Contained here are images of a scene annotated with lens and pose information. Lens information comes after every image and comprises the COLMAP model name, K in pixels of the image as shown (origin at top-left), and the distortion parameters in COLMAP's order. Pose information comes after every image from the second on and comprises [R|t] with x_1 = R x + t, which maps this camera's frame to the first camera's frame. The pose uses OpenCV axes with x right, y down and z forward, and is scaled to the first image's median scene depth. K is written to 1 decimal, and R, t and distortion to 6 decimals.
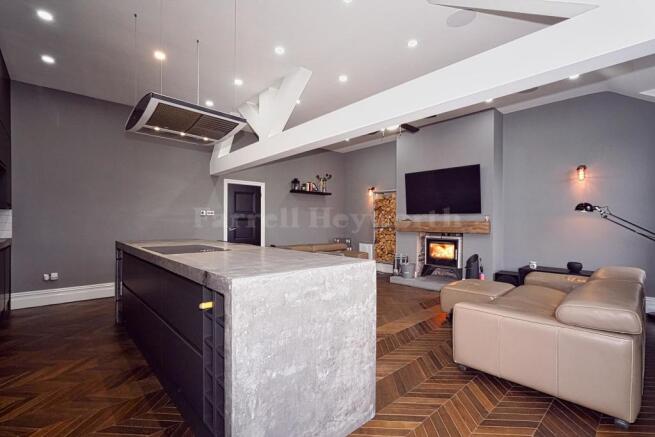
lens RADIAL K [[299.8, 0, 327.5], [0, 299.8, 218.5], [0, 0, 1]] dist [0.001135, 0.000015]
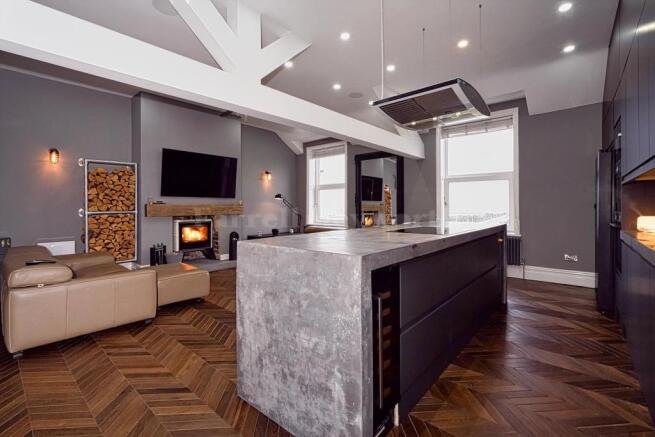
lens RADIAL K [[301.8, 0, 326.7], [0, 301.8, 206.8], [0, 0, 1]] dist [-0.000237, -0.000161]
pose [[-0.107328, -0.004666, 0.994213, -0.662297], [-0.005147, 0.999978, 0.004137, 0.010141], [-0.994210, -0.004673, -0.107350, 0.652840]]
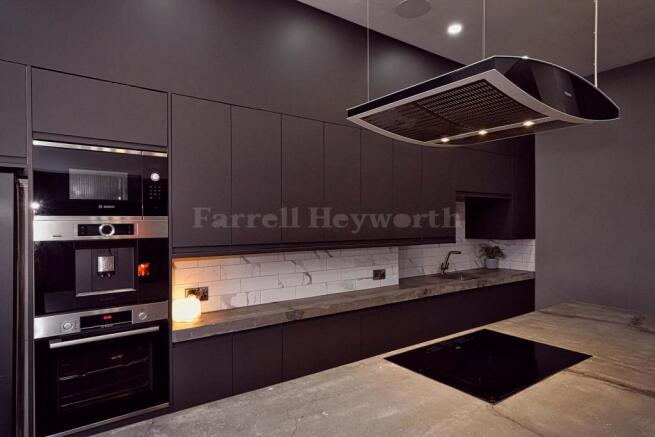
lens RADIAL K [[375.2, 0, 327.5], [0, 375.2, 218.5], [0, 0, 1]] dist [-0.004927, -0.000895]
pose [[-0.129661, -0.010544, -0.991502, 0.074404], [0.011084, 0.999866, -0.012083, -0.055921], [0.991496, -0.012557, -0.129527, 0.367809]]
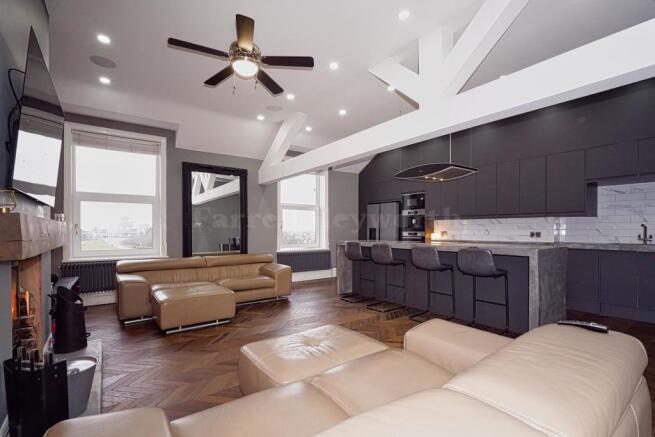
lens RADIAL K [[300.4, 0, 324.3], [0, 300.4, 229.6], [0, 0, 1]] dist [0.000484, -0.000087]
pose [[-0.993975, -0.002907, 0.109566, -0.020303], [-0.004244, 0.999919, -0.011964, 0.022996], [-0.109522, -0.012357, -0.993908, 1.261339]]
